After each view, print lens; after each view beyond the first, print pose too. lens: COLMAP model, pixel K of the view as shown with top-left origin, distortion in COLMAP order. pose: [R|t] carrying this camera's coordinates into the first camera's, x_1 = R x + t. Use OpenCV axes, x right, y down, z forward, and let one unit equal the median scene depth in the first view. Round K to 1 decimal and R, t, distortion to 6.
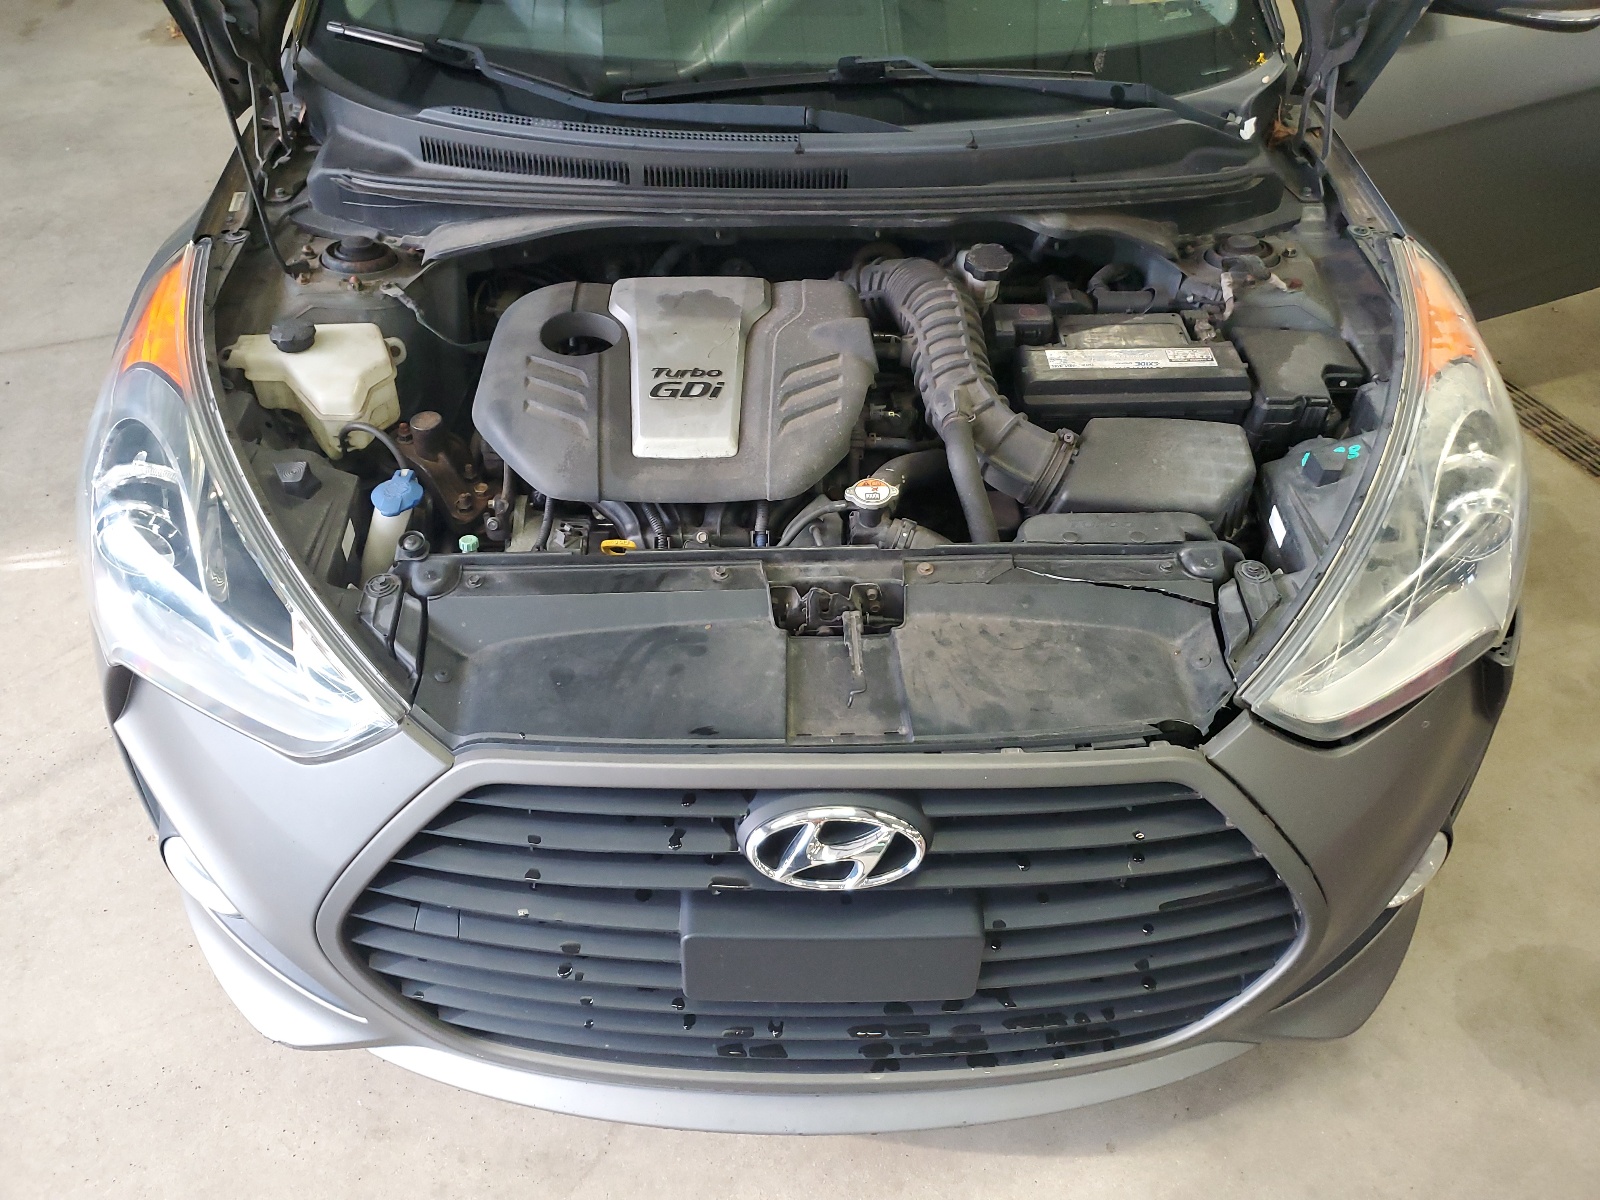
lens RADIAL K [[1252.9, 0, 769.6], [0, 1252.9, 601.0], [0, 0, 1]] dist [0.008963, 0.008984]
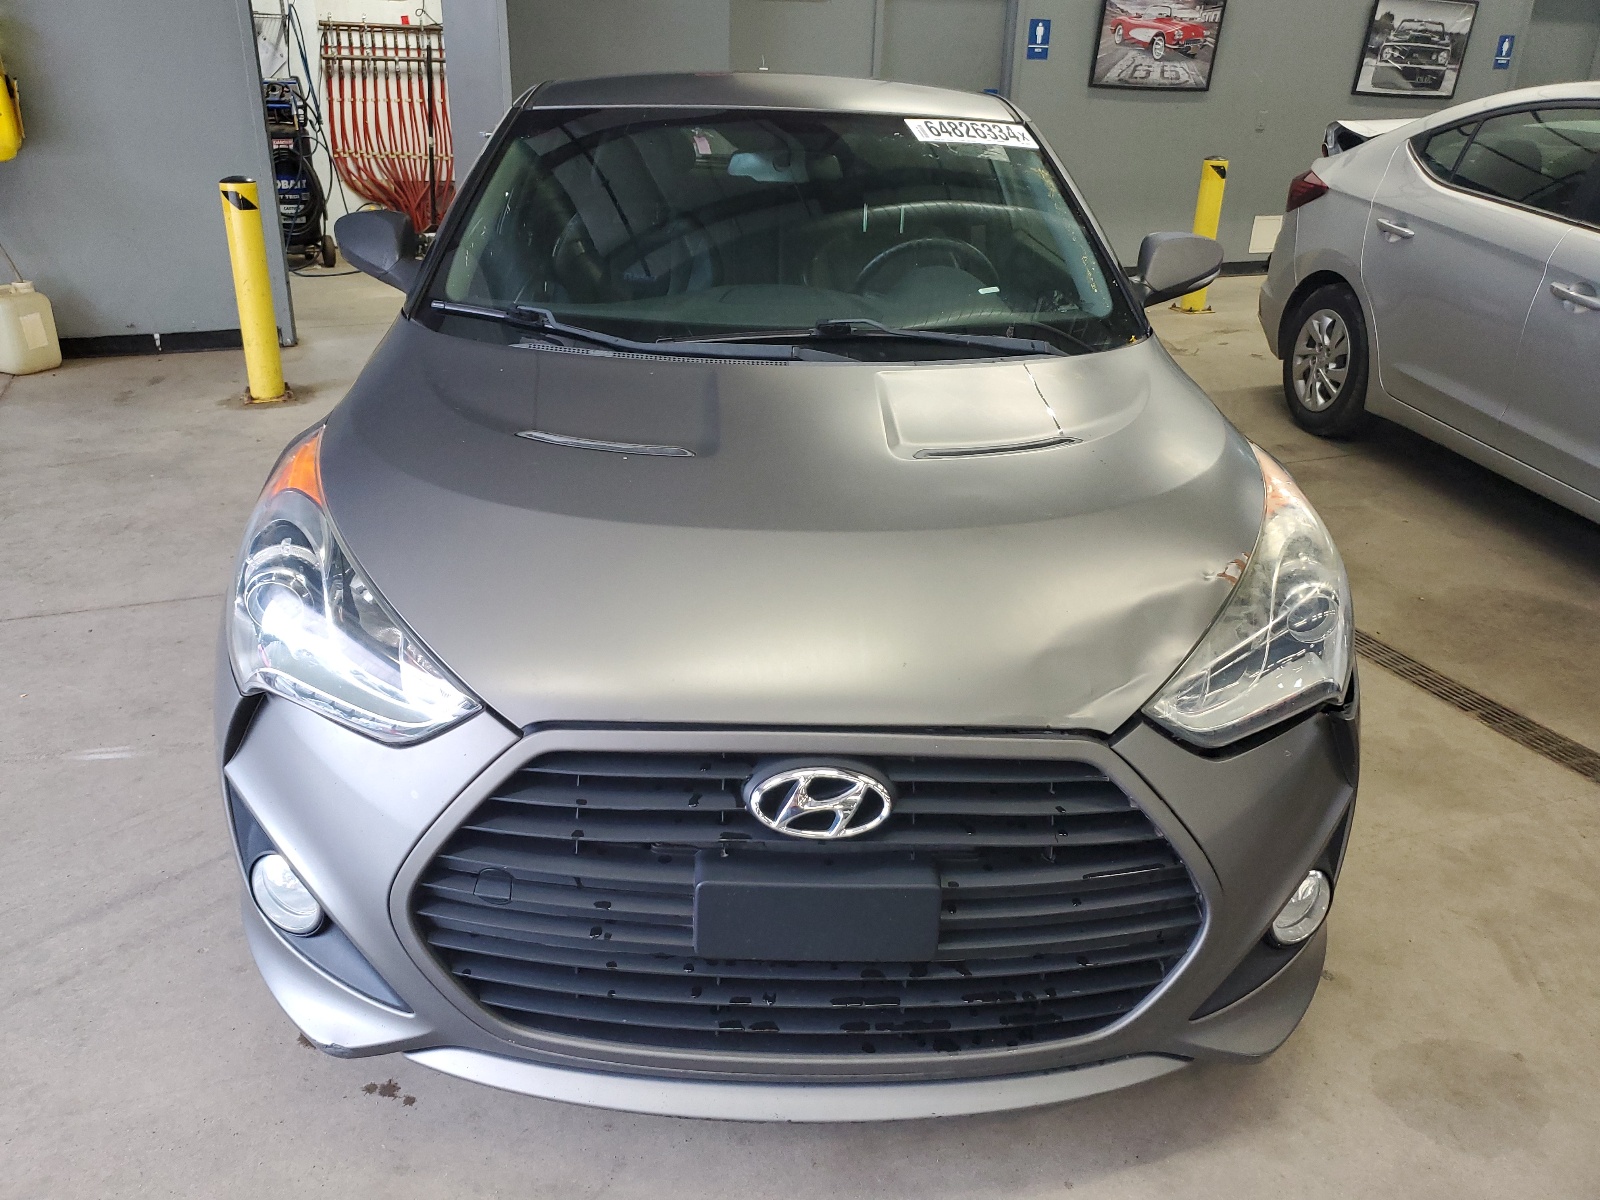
lens RADIAL K [[1207.7, 0, 754.1], [0, 1207.7, 602.1], [0, 0, 1]] dist [0.017134, 0.006378]
pose [[0.999828, 0.015411, 0.010307, -0.026321], [-0.011647, 0.954631, -0.297565, 0.314035], [-0.014425, 0.297394, 0.954646, -0.191371]]
